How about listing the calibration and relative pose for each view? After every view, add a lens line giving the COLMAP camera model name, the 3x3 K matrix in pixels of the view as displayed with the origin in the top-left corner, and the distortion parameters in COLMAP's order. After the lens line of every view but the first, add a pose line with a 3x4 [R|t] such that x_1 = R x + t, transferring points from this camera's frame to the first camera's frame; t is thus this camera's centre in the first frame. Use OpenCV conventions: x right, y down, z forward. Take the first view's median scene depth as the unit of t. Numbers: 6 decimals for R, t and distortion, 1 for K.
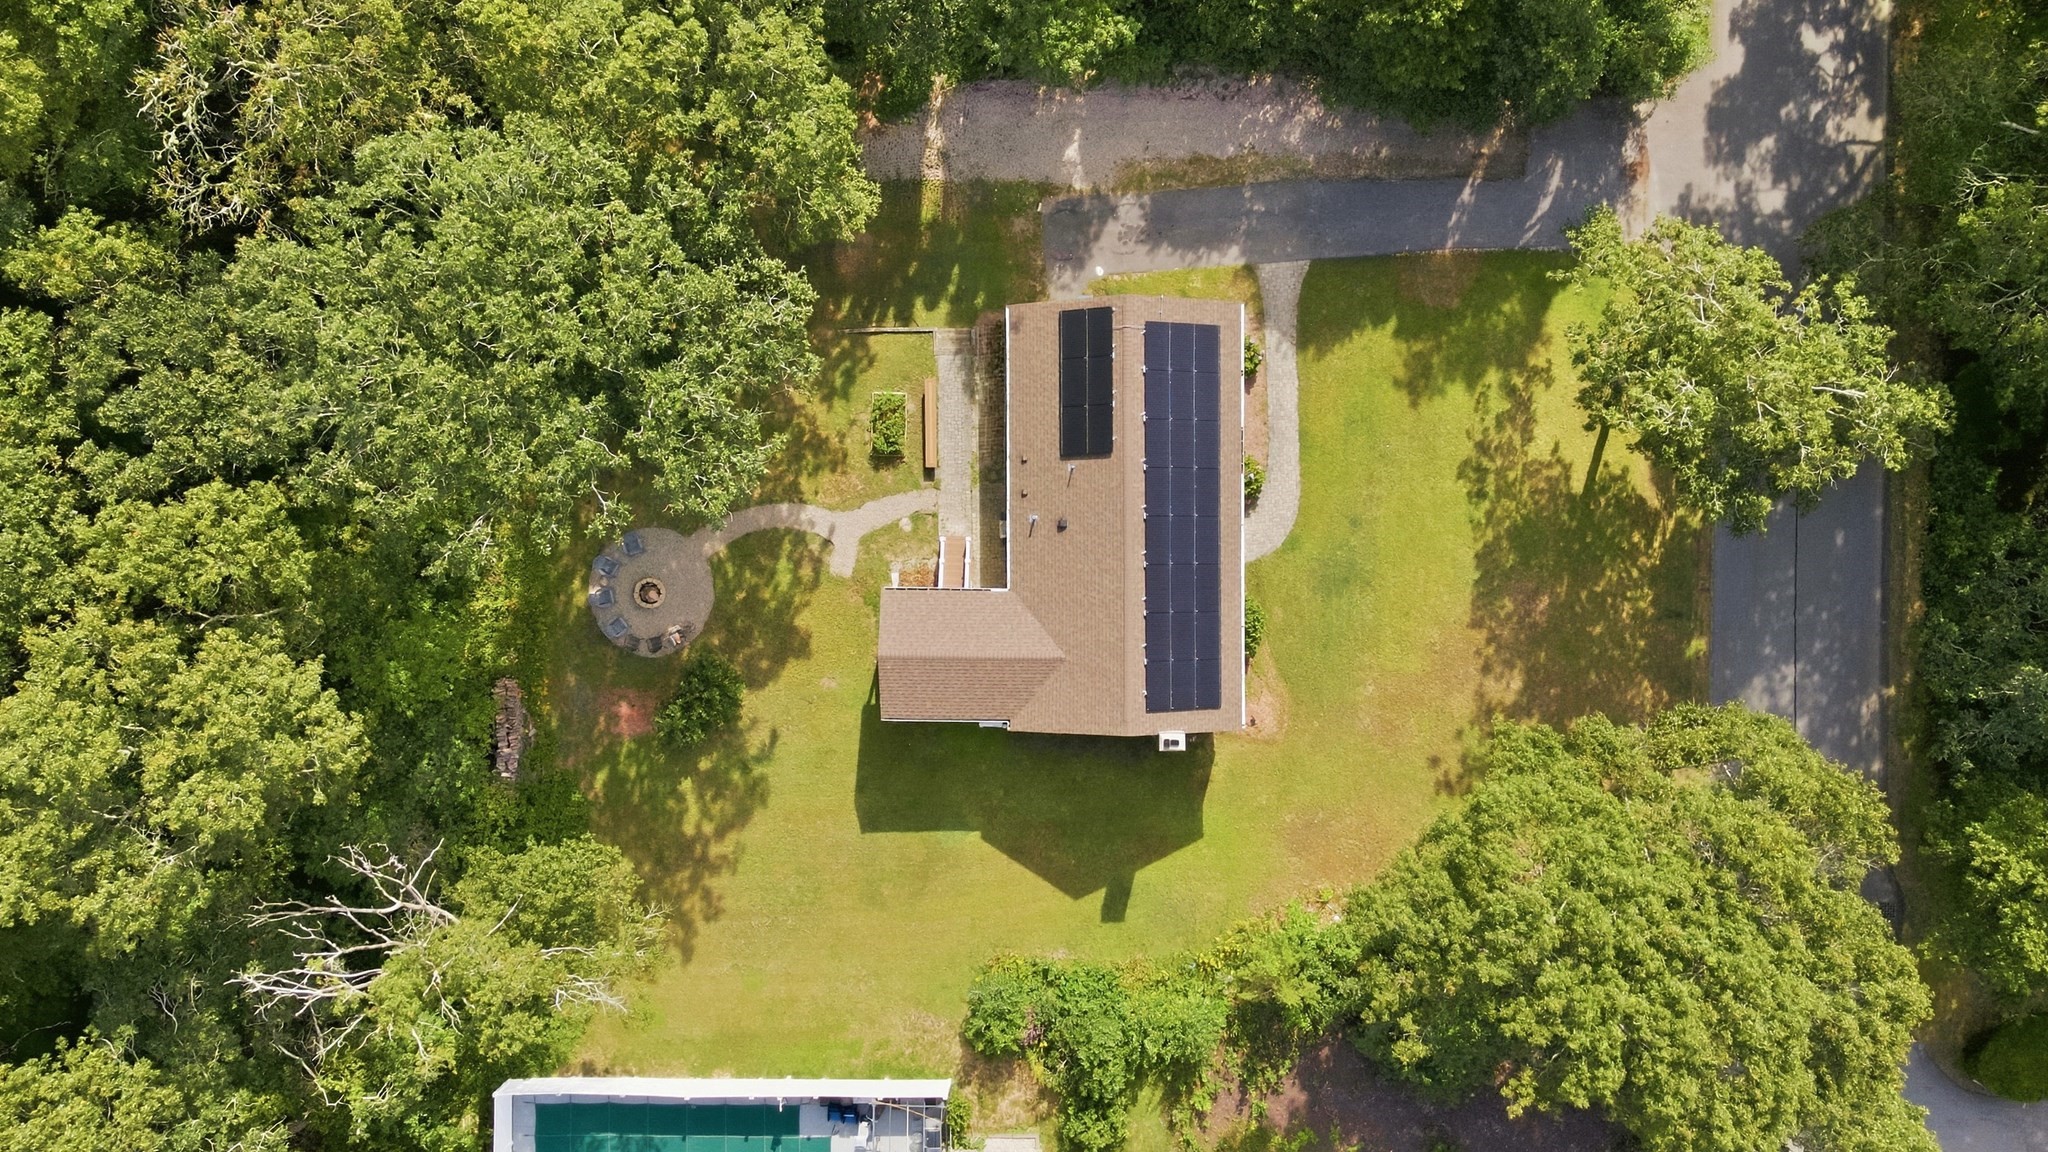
lens RADIAL K [[1476.4, 0, 1039.2], [0, 1476.4, 583.4], [0, 0, 1]] dist [0.037177, 0.001388]
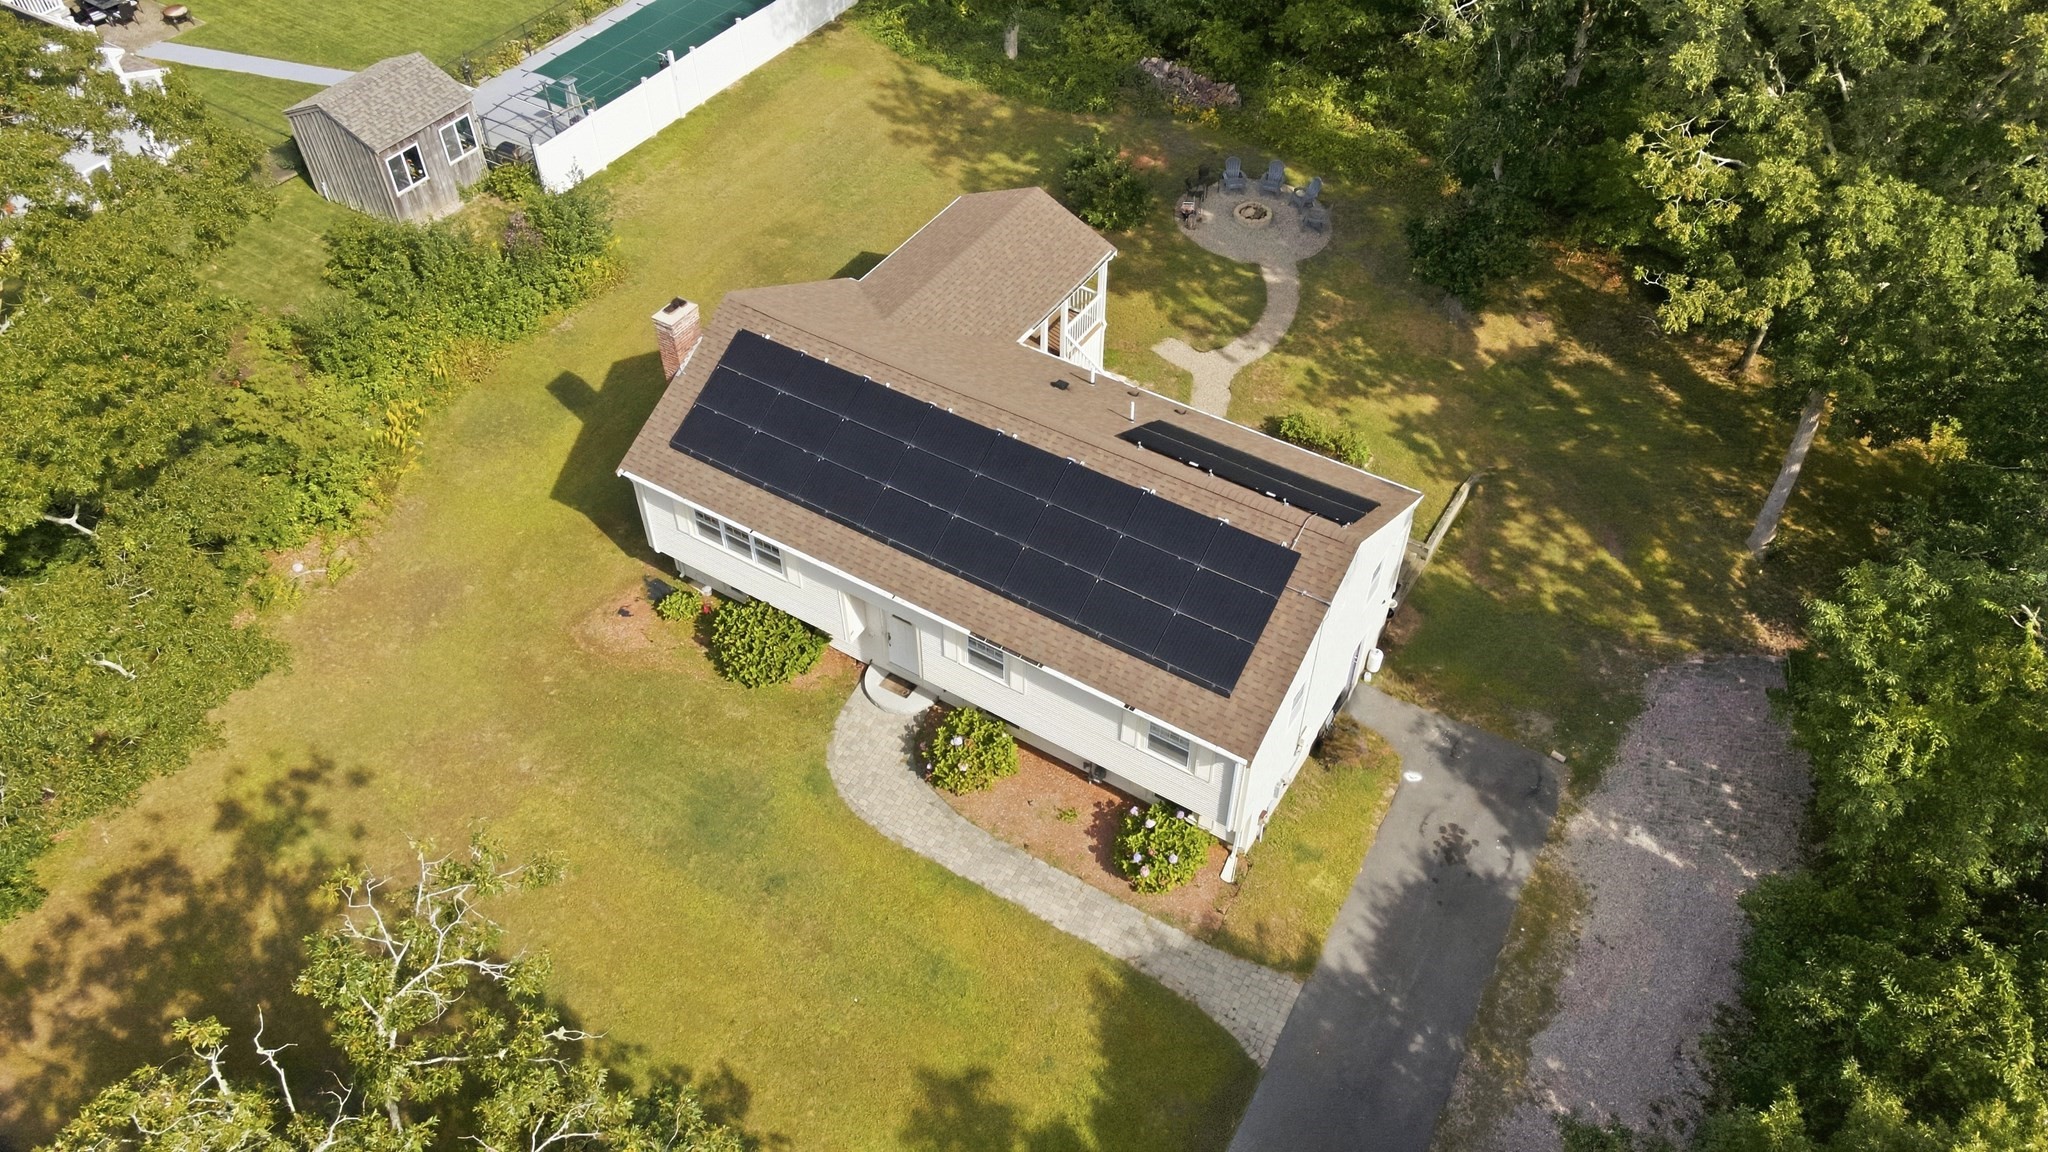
lens RADIAL K [[1484.2, 0, 1024.0], [0, 1484.2, 576.0], [0, 0, 1]] dist [0.027467, 0.000291]
pose [[-0.530431, 0.656781, -0.535988, 0.377631], [-0.847479, -0.395489, 0.354074, -0.255453], [0.020572, 0.642050, 0.766387, 0.513399]]
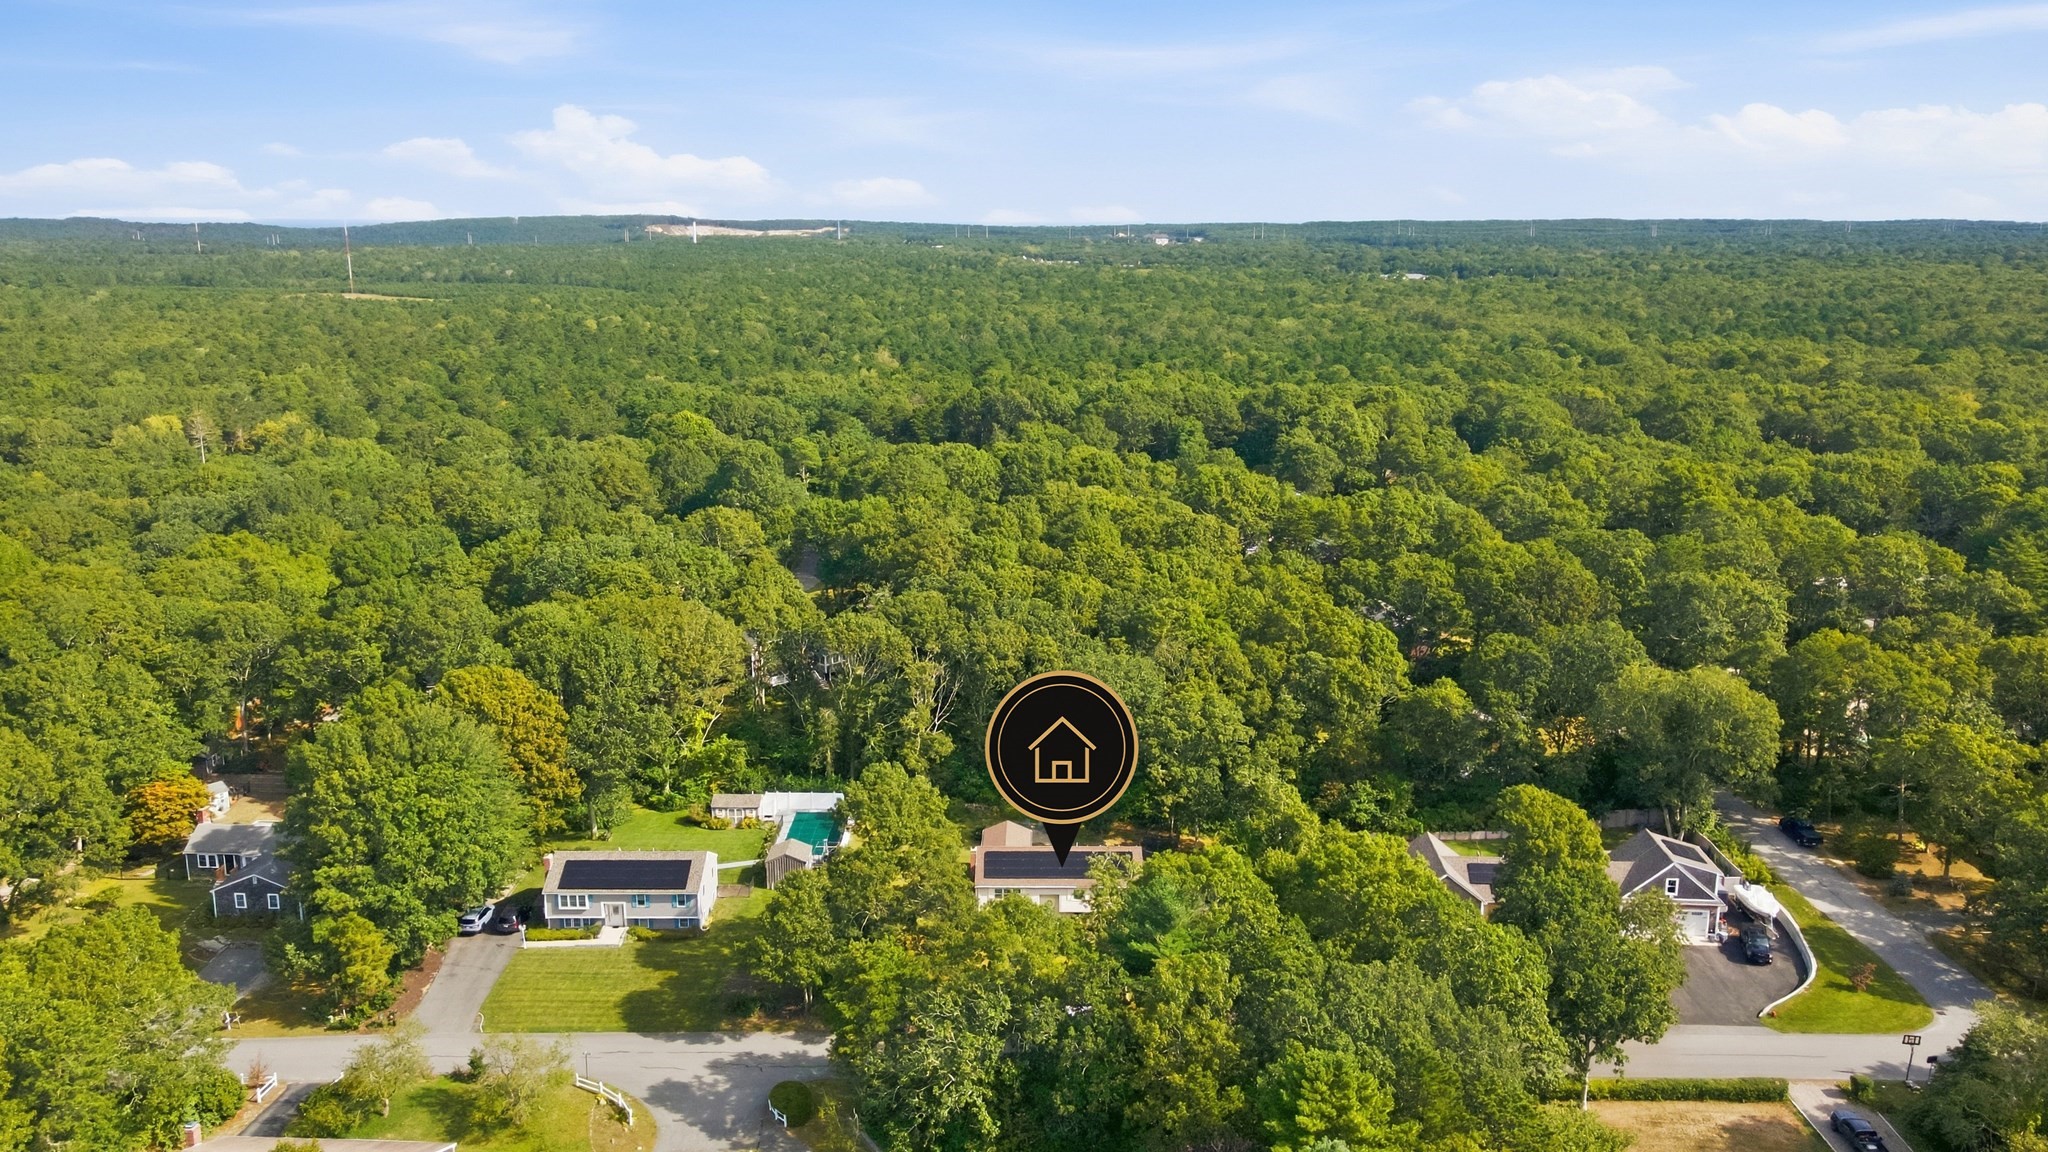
lens RADIAL K [[1476.4, 0, 1039.2], [0, 1476.4, 583.4], [0, 0, 1]] dist [0.037177, 0.001388]
pose [[-0.005118, 0.304702, -0.952434, 2.205910], [-0.999661, -0.025880, -0.002908, 0.011777], [-0.025535, 0.952096, 0.304731, -0.252962]]
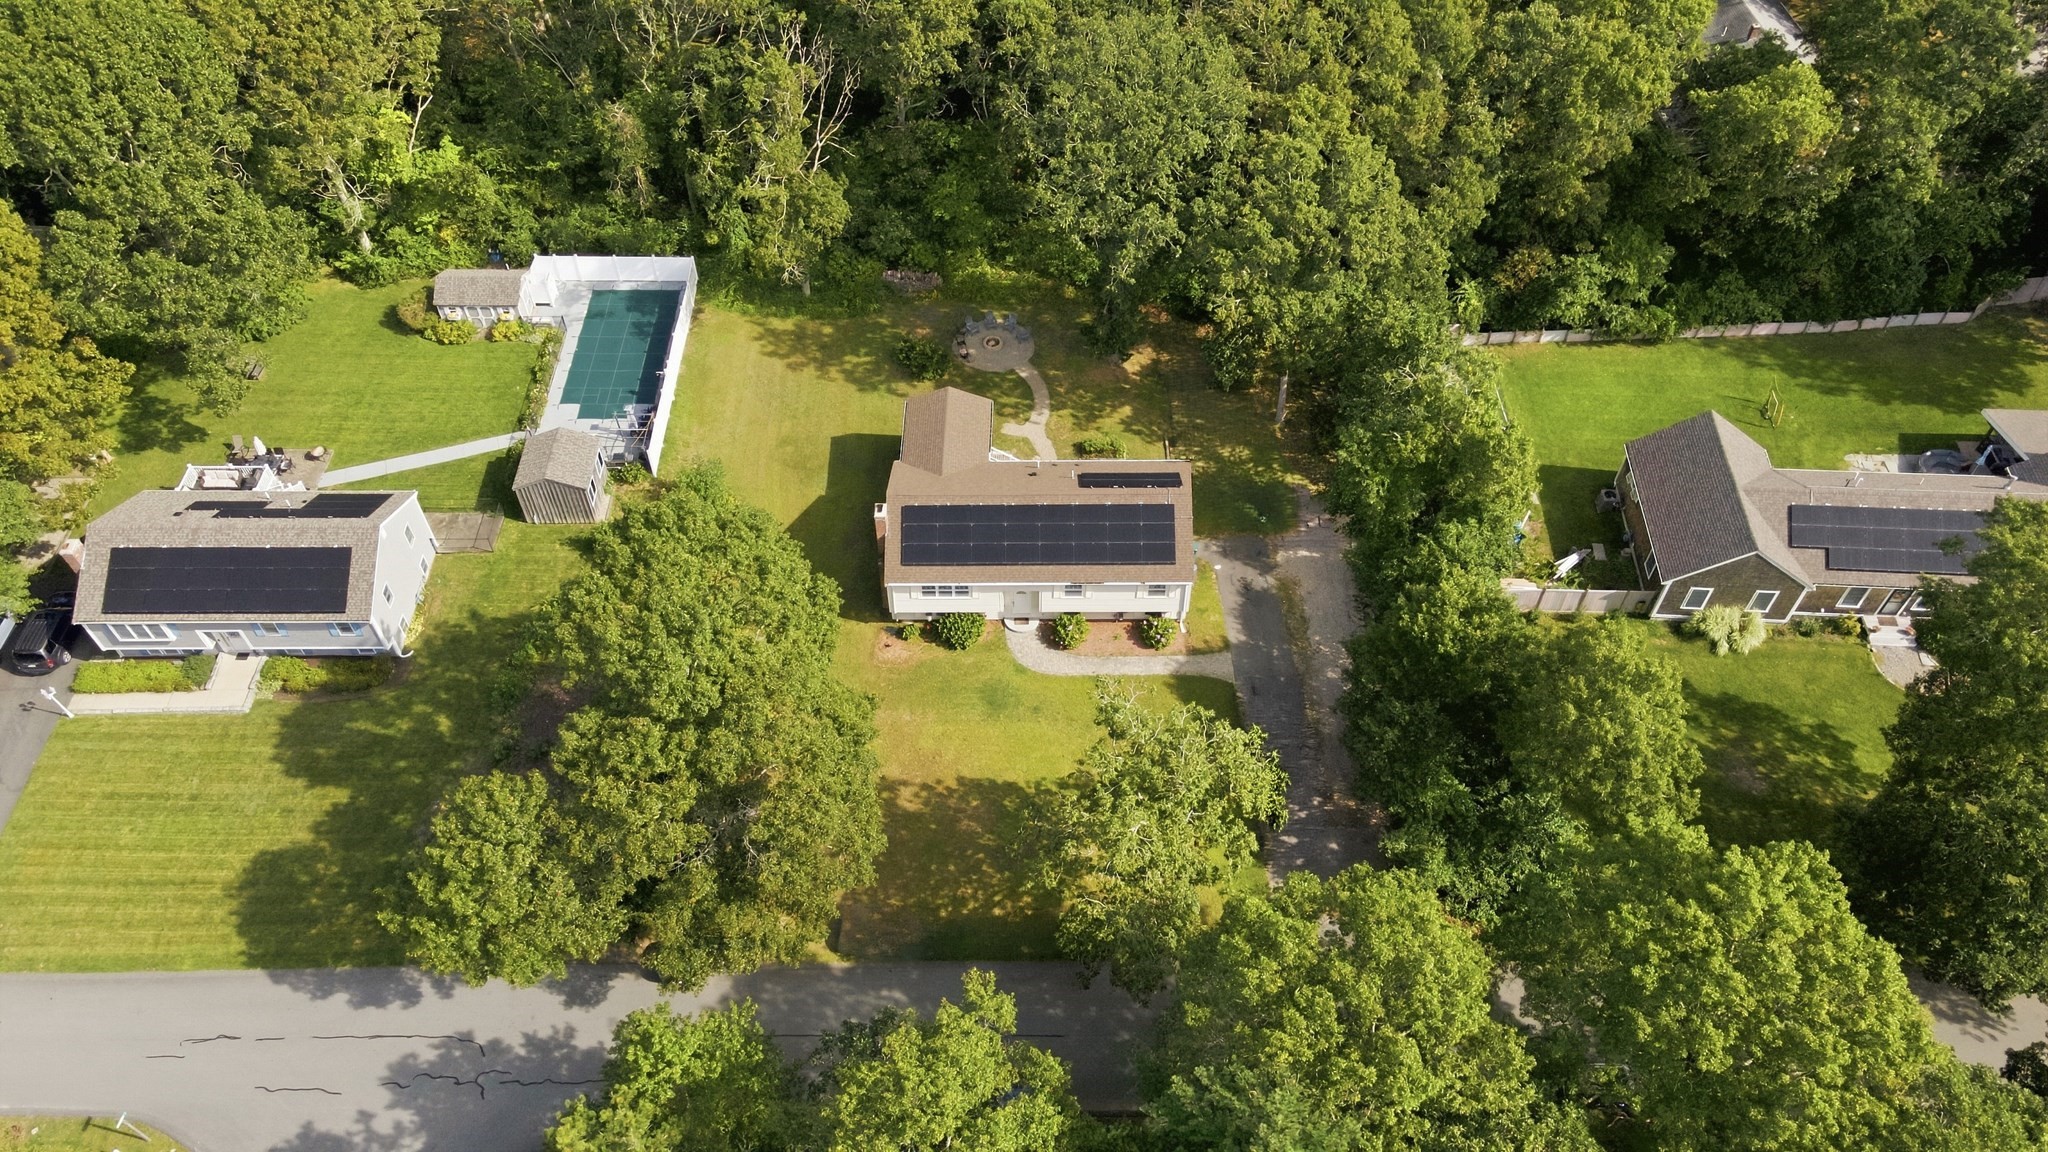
lens RADIAL K [[1476.4, 0, 1039.2], [0, 1476.4, 583.4], [0, 0, 1]] dist [0.037177, 0.001388]
pose [[-0.002920, 0.810369, -0.585912, 0.878321], [-0.999796, -0.014072, -0.014479, -0.019456], [-0.019978, 0.585751, 0.810245, -0.120859]]
